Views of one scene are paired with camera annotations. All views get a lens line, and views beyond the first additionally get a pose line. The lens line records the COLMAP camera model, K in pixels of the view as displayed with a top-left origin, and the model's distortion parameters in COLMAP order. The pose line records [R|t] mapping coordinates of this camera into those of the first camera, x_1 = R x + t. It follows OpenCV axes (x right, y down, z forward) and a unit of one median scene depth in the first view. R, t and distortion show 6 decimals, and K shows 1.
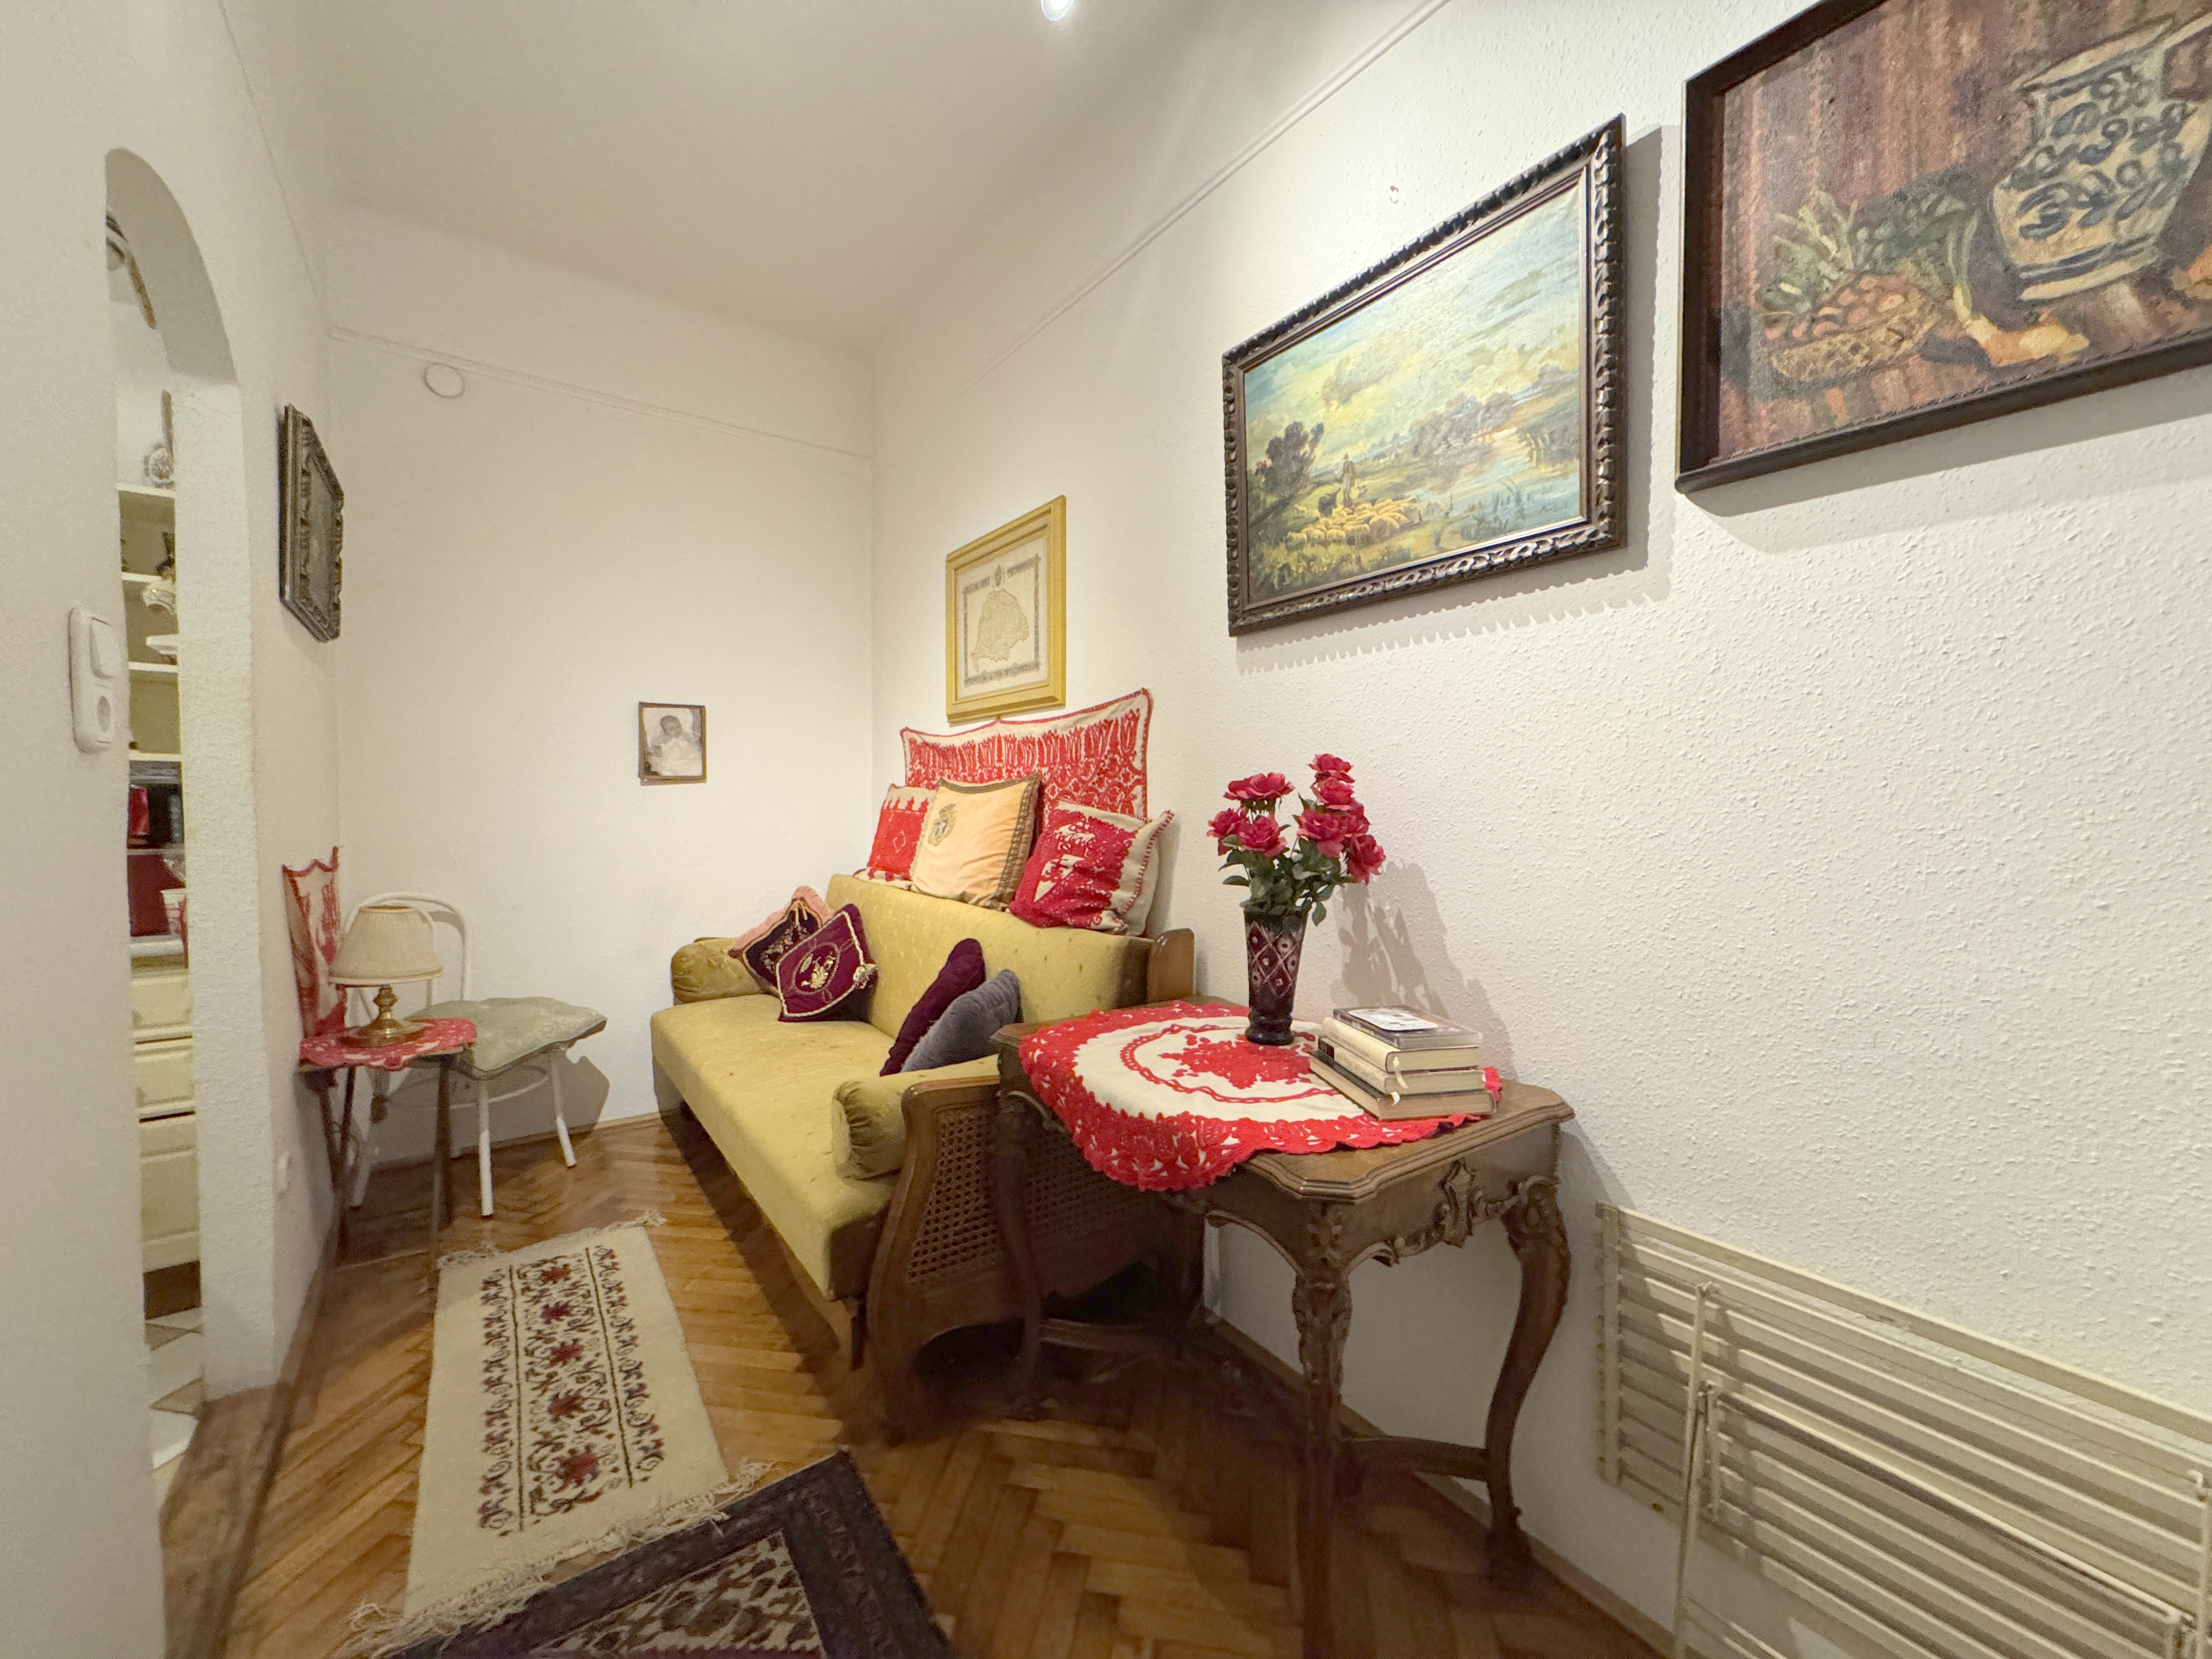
lens RADIAL K [[891.6, 0, 1113.0], [0, 891.6, 826.6], [0, 0, 1]] dist [-0.000441, 0.000022]
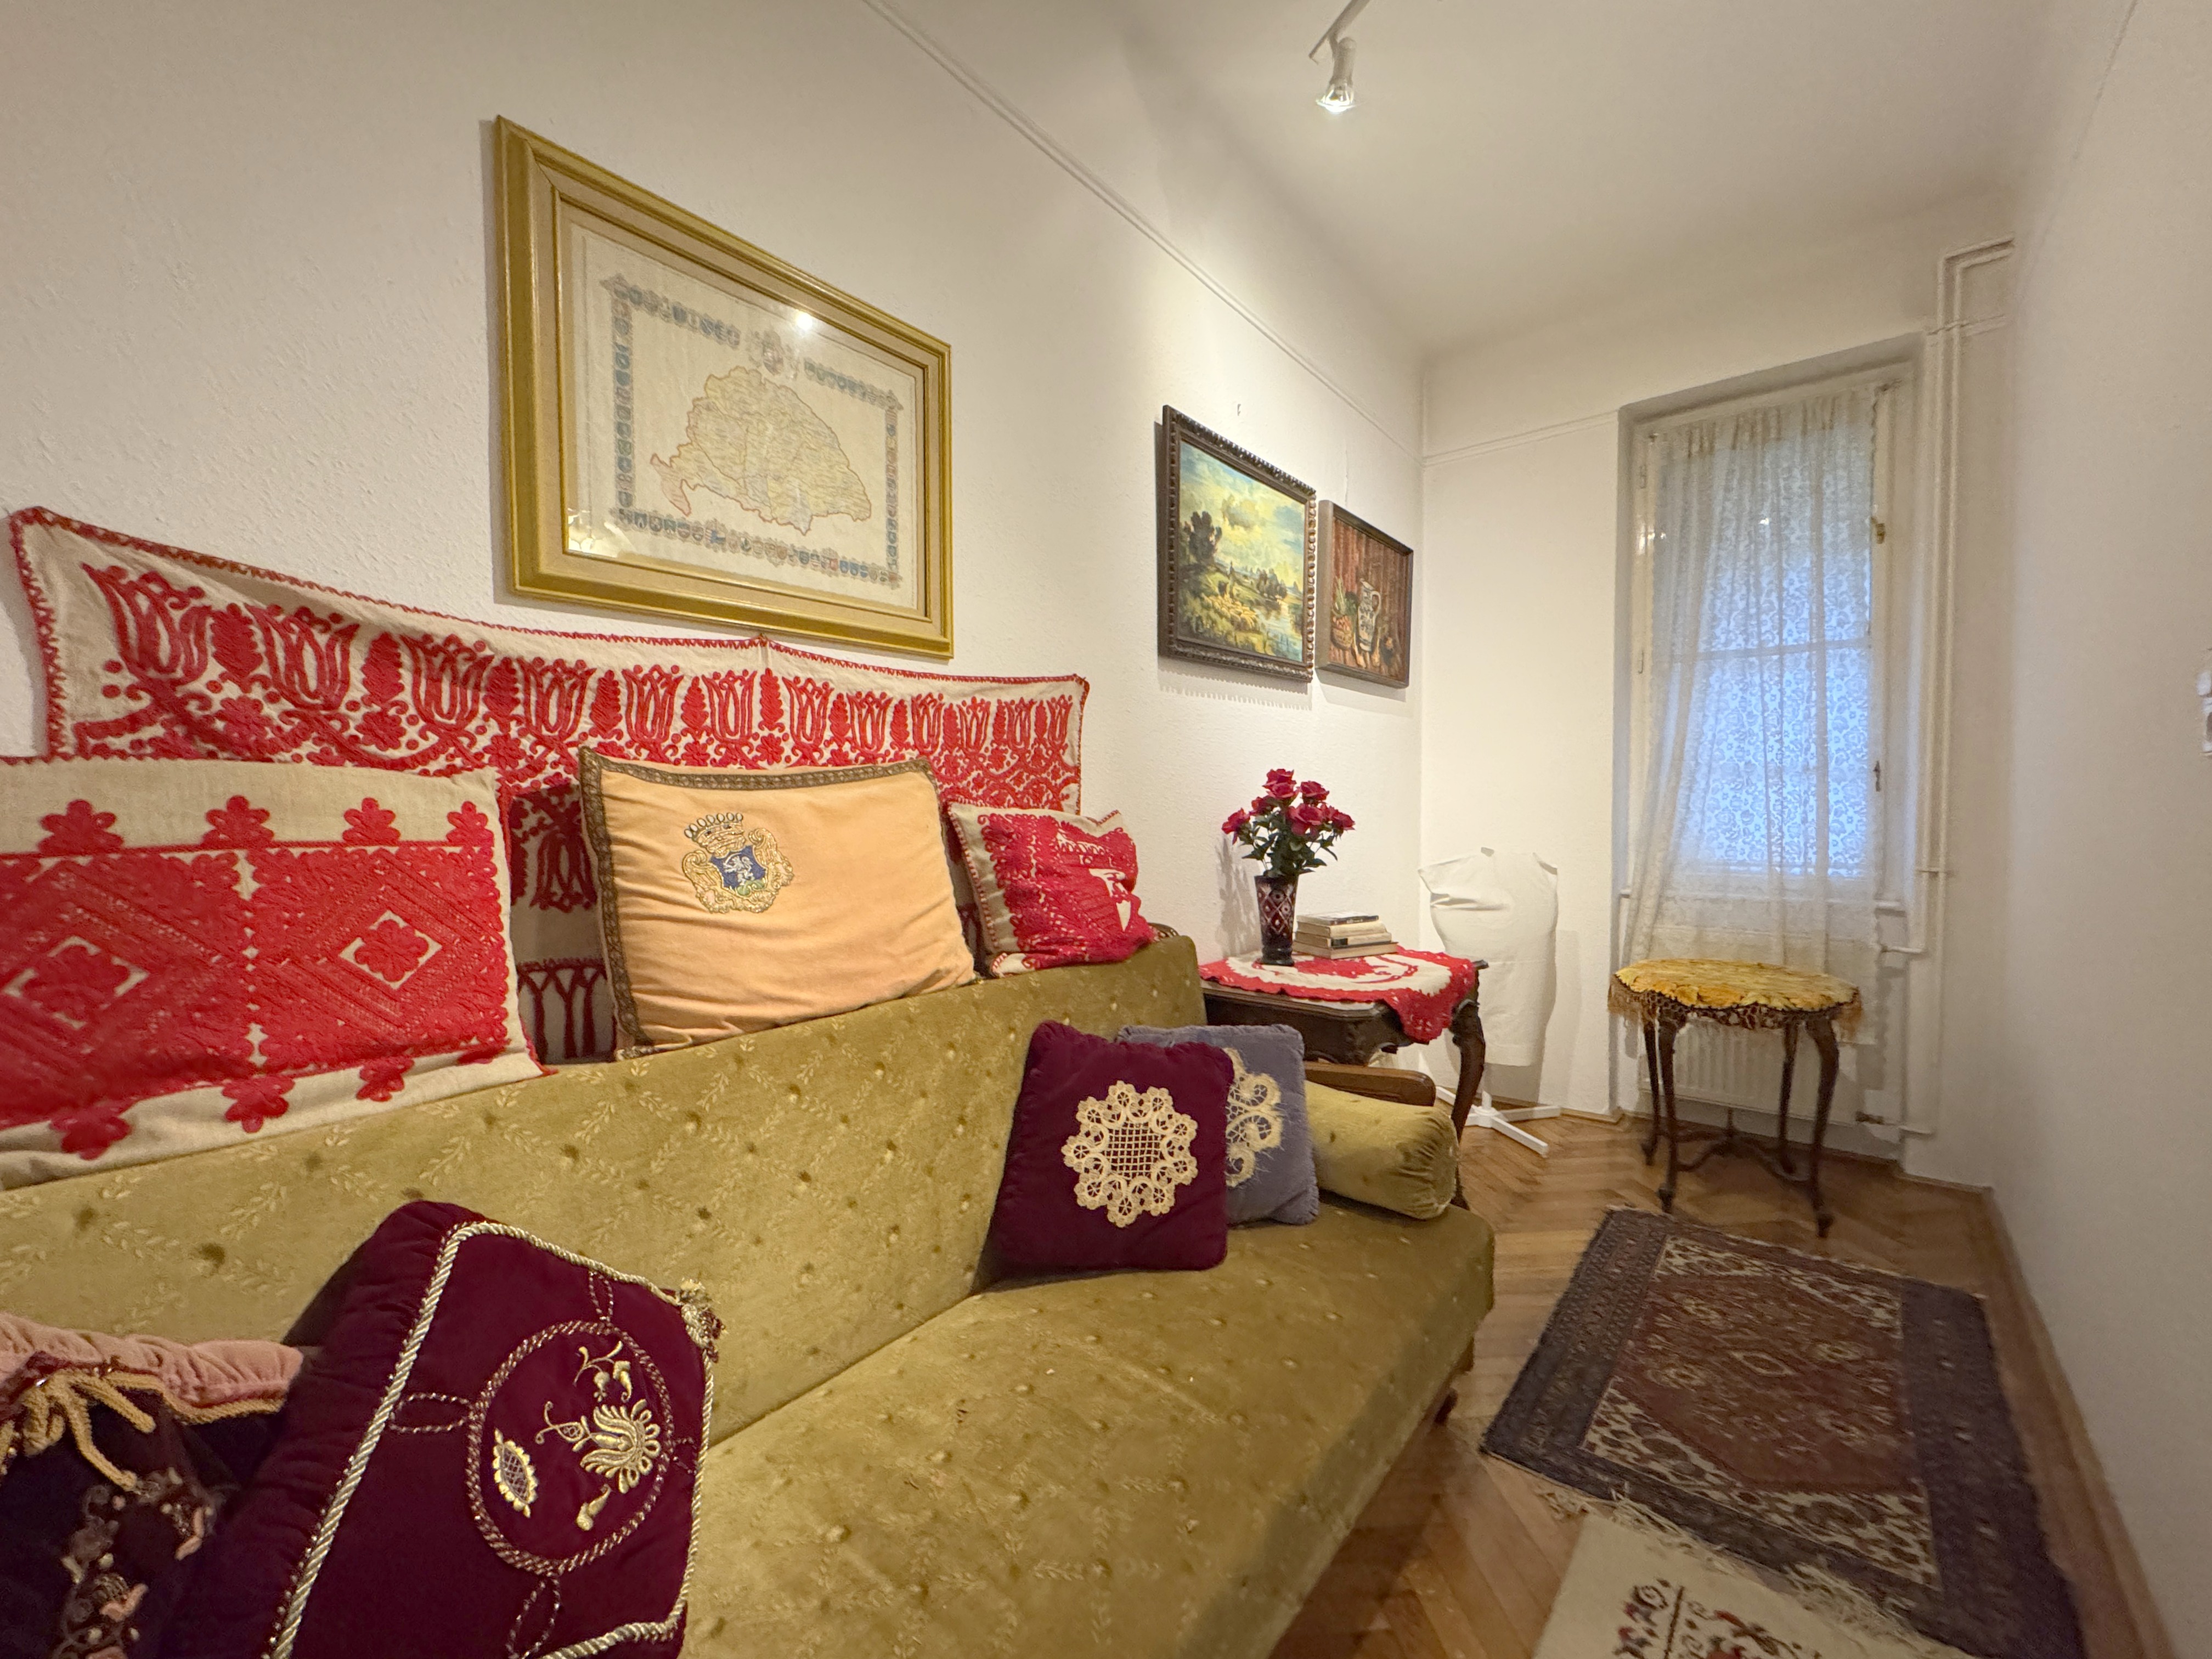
lens RADIAL K [[891.6, 0, 1113.1], [0, 891.6, 822.3], [0, 0, 1]] dist [-0.000441, 0.000022]
pose [[-0.269210, -0.033034, 0.962515, -0.825626], [0.028095, 0.998717, 0.042135, -0.043954], [-0.962672, 0.038385, -0.267936, 1.192600]]
